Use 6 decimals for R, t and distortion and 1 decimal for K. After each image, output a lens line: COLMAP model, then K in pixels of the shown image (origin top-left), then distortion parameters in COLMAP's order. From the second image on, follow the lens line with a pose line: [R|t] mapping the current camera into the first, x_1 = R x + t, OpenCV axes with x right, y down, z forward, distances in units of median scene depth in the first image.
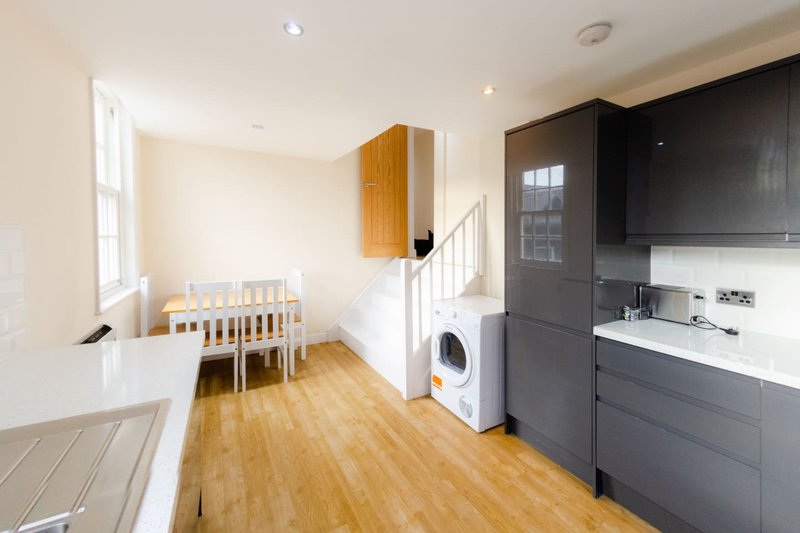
lens RADIAL K [[316.8, 0, 398.1], [0, 316.8, 241.1], [0, 0, 1]] dist [-0.011170, -0.000062]
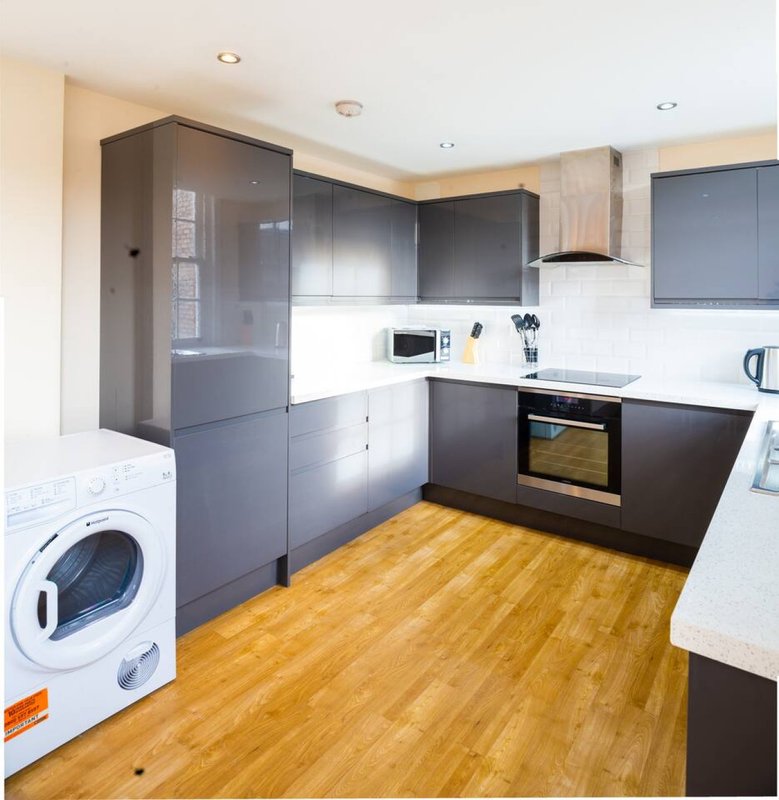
lens RADIAL K [[536.5, 0, 397.3], [0, 536.5, 304.1], [0, 0, 1]] dist [-0.013363, -0.002697]
pose [[-0.411916, -0.023247, 0.910925, -0.570427], [0.006004, 0.999584, 0.028225, -0.022622], [-0.911202, 0.017095, -0.411604, 0.861413]]
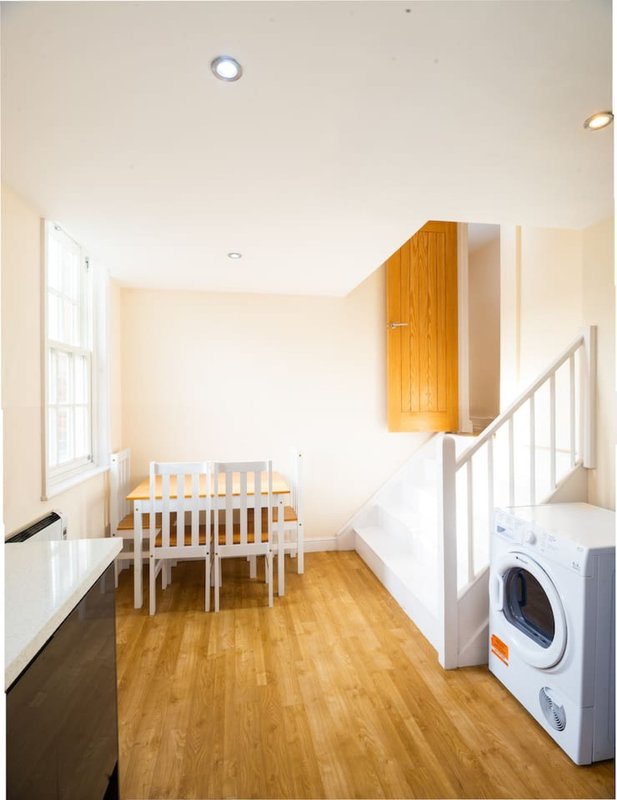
lens RADIAL K [[412.1, 0, 308.1], [0, 412.1, 408.6], [0, 0, 1]] dist [-0.025037, -0.001315]
pose [[0.940480, -0.007647, -0.339764, 0.049848], [0.009003, 0.999957, 0.002416, -0.002436], [0.339731, -0.005331, 0.940508, 0.179127]]
